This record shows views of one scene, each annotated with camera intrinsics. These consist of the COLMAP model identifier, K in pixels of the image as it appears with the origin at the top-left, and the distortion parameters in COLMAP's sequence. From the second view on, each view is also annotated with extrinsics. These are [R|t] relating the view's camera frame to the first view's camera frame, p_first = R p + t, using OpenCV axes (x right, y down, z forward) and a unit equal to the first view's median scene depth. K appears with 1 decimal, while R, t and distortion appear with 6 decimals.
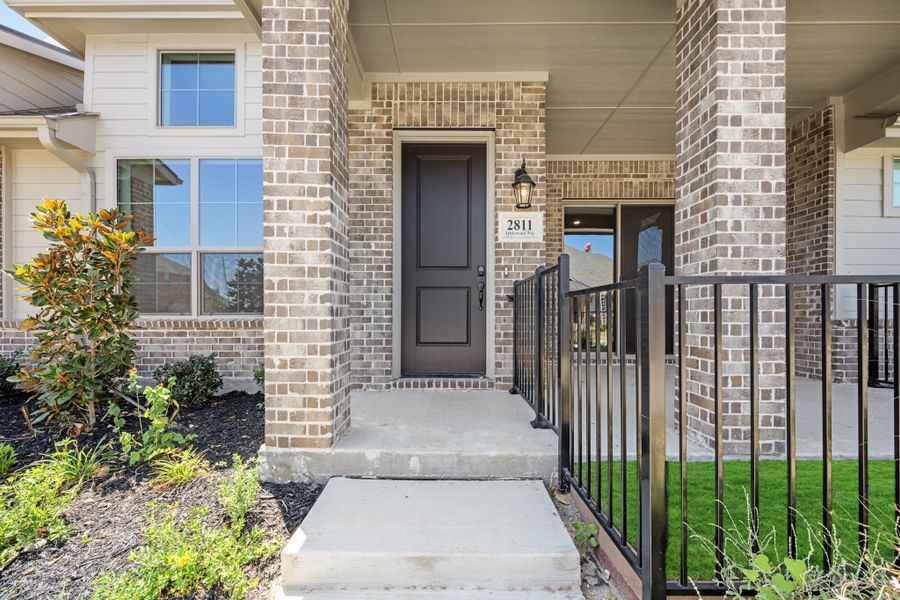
lens RADIAL K [[373.7, 0, 445.5], [0, 373.7, 318.7], [0, 0, 1]] dist [-0.002089, 0.000002]
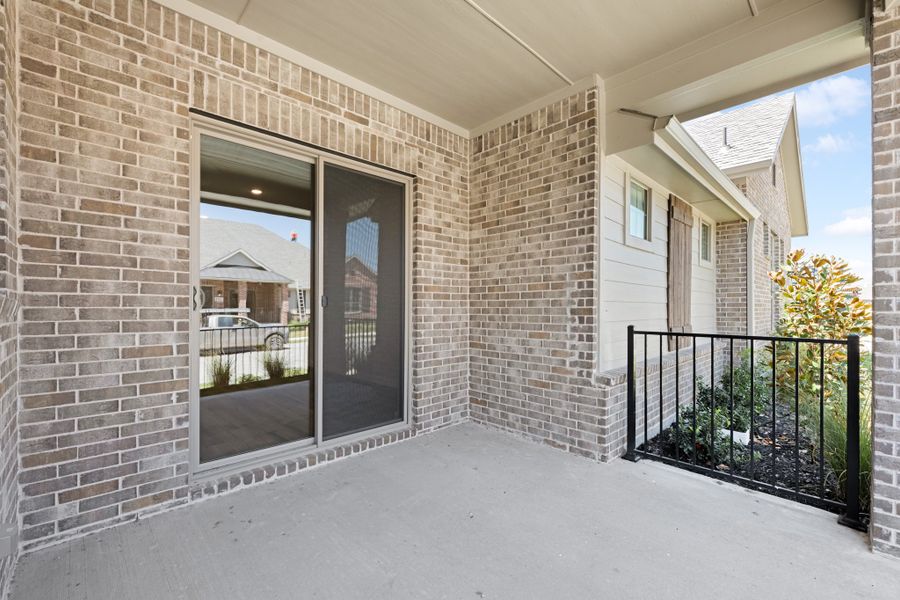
lens RADIAL K [[373.7, 0, 453.2], [0, 373.7, 307.7], [0, 0, 1]] dist [-0.002089, 0.000002]
pose [[0.711881, -0.002464, 0.702296, 0.318770], [0.000134, 0.999994, 0.003373, -0.138582], [-0.702300, -0.002307, 0.711877, 0.692309]]
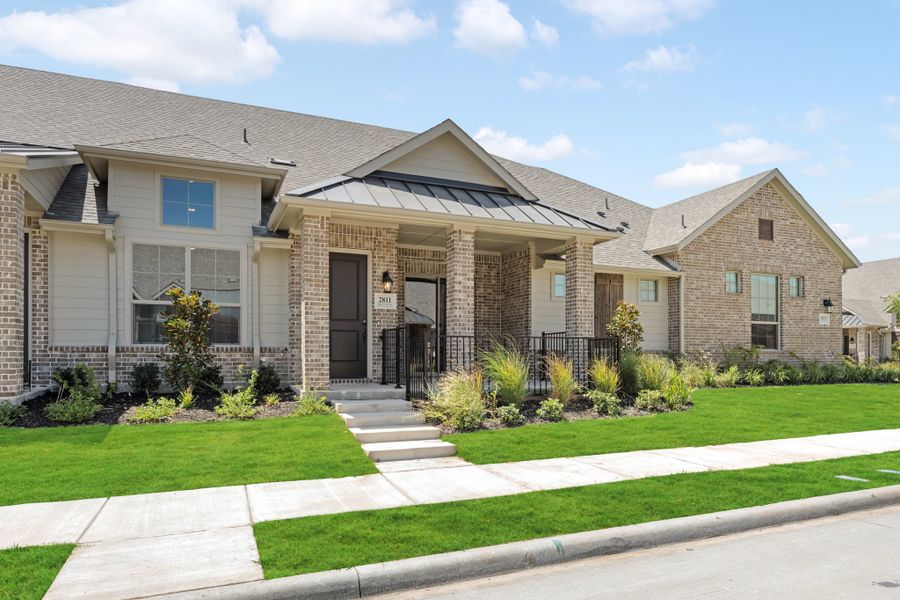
lens RADIAL K [[573.1, 0, 447.3], [0, 573.1, 361.9], [0, 0, 1]] dist [0.013790, -0.004239]
pose [[0.925205, -0.000780, 0.379467, -0.592514], [0.001115, 0.999999, -0.000664, 0.071225], [-0.379467, 0.001038, 0.925205, -1.764910]]
